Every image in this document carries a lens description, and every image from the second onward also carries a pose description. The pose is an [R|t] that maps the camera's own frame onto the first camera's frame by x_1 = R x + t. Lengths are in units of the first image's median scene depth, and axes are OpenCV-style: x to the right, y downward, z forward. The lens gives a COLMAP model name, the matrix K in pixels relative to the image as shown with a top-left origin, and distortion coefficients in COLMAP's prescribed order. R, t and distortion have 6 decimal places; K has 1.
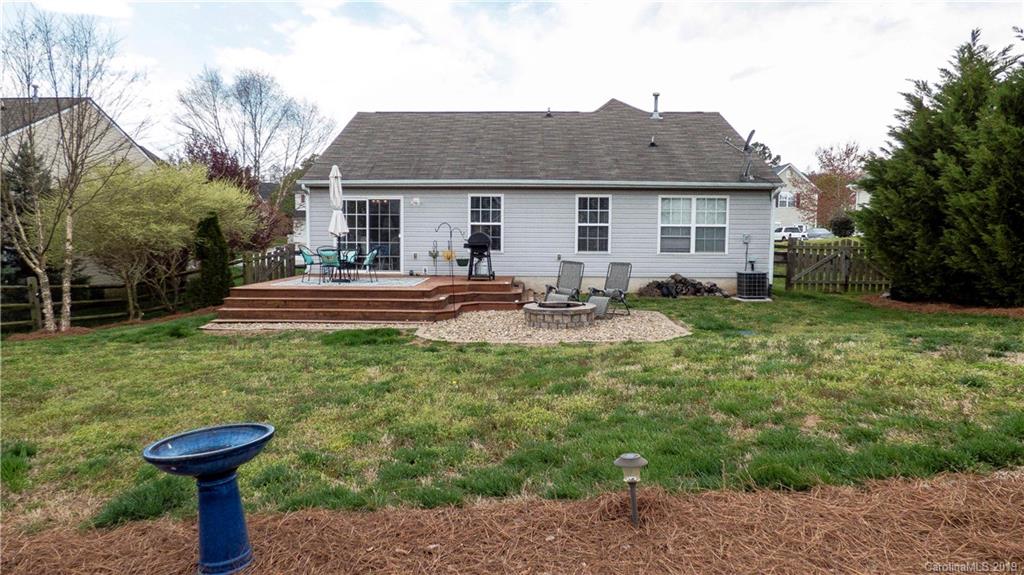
lens RADIAL K [[618.7, 0, 511.7], [0, 618.7, 280.9], [0, 0, 1]] dist [-0.048568, 0.046916]
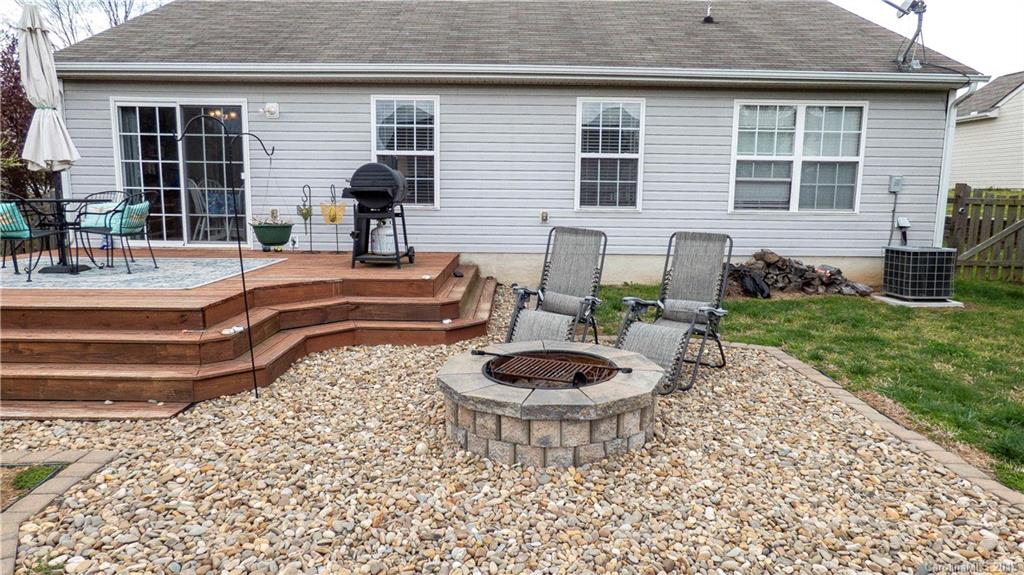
lens RADIAL K [[618.7, 0, 511.7], [0, 618.7, 280.9], [0, 0, 1]] dist [-0.048568, 0.046916]
pose [[0.999574, 0.000562, 0.029196, 0.033170], [-0.002550, 0.997676, 0.068083, -0.020158], [-0.029090, -0.068129, 0.997252, 0.472857]]
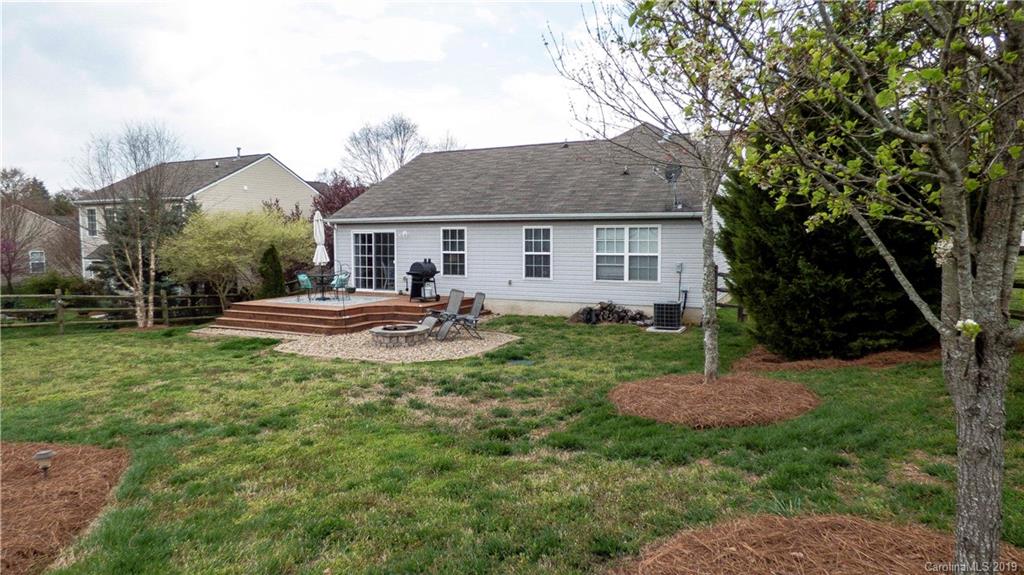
lens RADIAL K [[618.7, 0, 511.7], [0, 618.7, 280.9], [0, 0, 1]] dist [-0.048568, 0.046916]
pose [[0.907332, 0.019802, -0.419949, 0.554678], [-0.021391, 0.999771, 0.000925, -0.042145], [0.419871, 0.008144, 0.907547, -0.016420]]
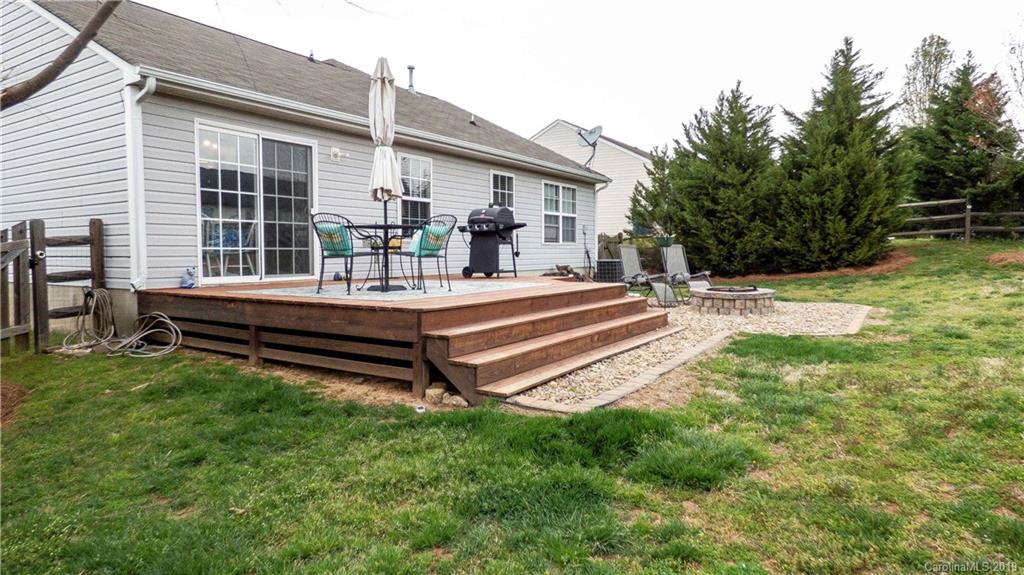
lens RADIAL K [[618.7, 0, 511.7], [0, 618.7, 280.9], [0, 0, 1]] dist [-0.048568, 0.046916]
pose [[0.519298, -0.048716, 0.853203, -0.571773], [0.070179, 0.997433, 0.014237, -0.005589], [-0.851707, 0.052484, 0.521384, 0.566845]]
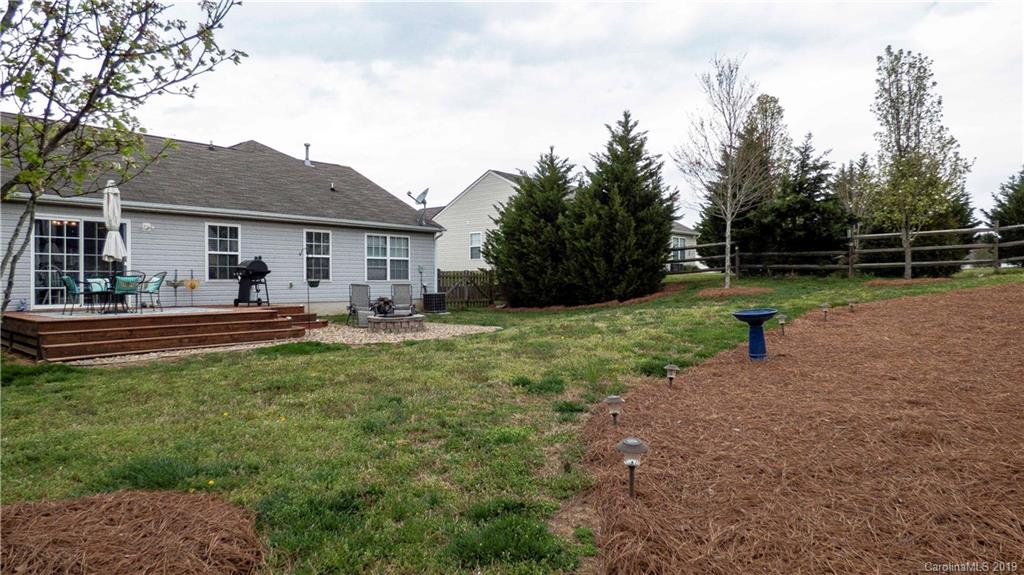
lens RADIAL K [[618.7, 0, 511.7], [0, 618.7, 280.9], [0, 0, 1]] dist [-0.048568, 0.046916]
pose [[0.633404, -0.008999, 0.773769, -0.518845], [0.066058, 0.996911, -0.042480, 0.025875], [-0.770996, 0.078021, 0.632042, 0.015418]]
